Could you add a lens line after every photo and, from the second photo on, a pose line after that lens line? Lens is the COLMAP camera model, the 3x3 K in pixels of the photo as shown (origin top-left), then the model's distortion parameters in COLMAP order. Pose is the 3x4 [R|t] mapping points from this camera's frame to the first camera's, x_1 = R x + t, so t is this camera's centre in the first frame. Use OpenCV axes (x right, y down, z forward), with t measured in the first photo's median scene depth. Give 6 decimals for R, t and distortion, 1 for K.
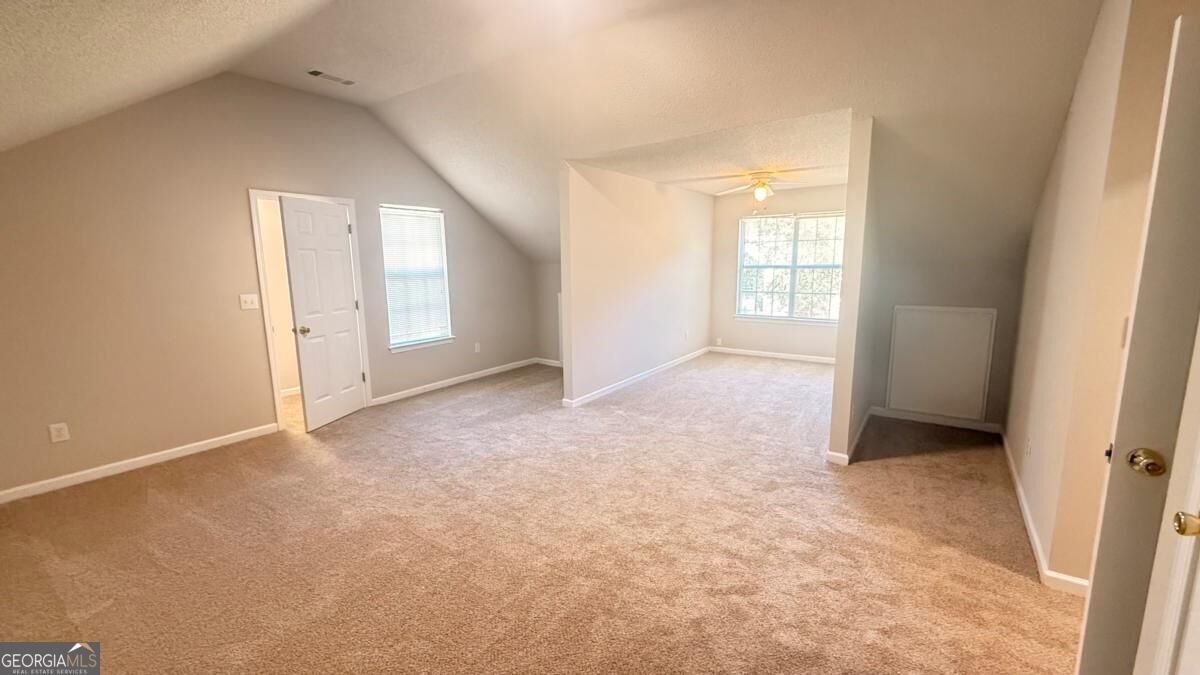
lens RADIAL K [[476.4, 0, 600.0], [0, 476.4, 337.5], [0, 0, 1]] dist [0.000664, 0.000335]
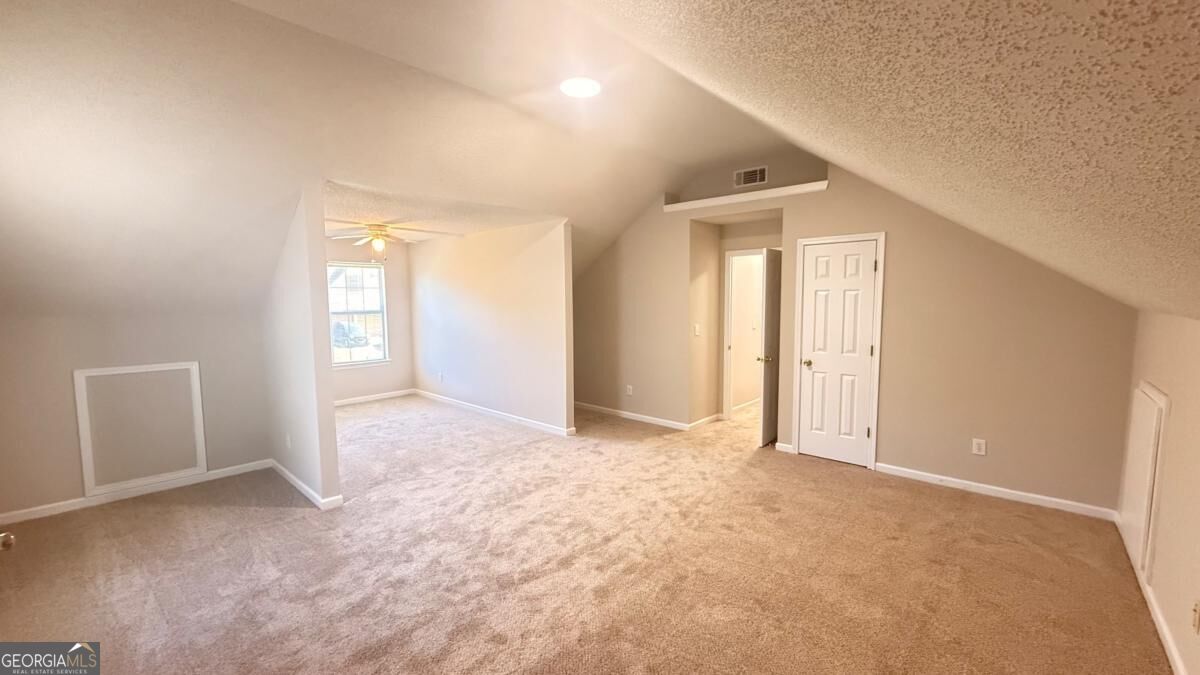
lens RADIAL K [[476.4, 0, 600.0], [0, 476.4, 337.5], [0, 0, 1]] dist [0.000664, 0.000335]
pose [[0.118013, -0.067432, 0.990720, -1.283436], [0.160837, 0.985816, 0.047939, -0.137360], [-0.979900, 0.153687, 0.127185, 0.843706]]
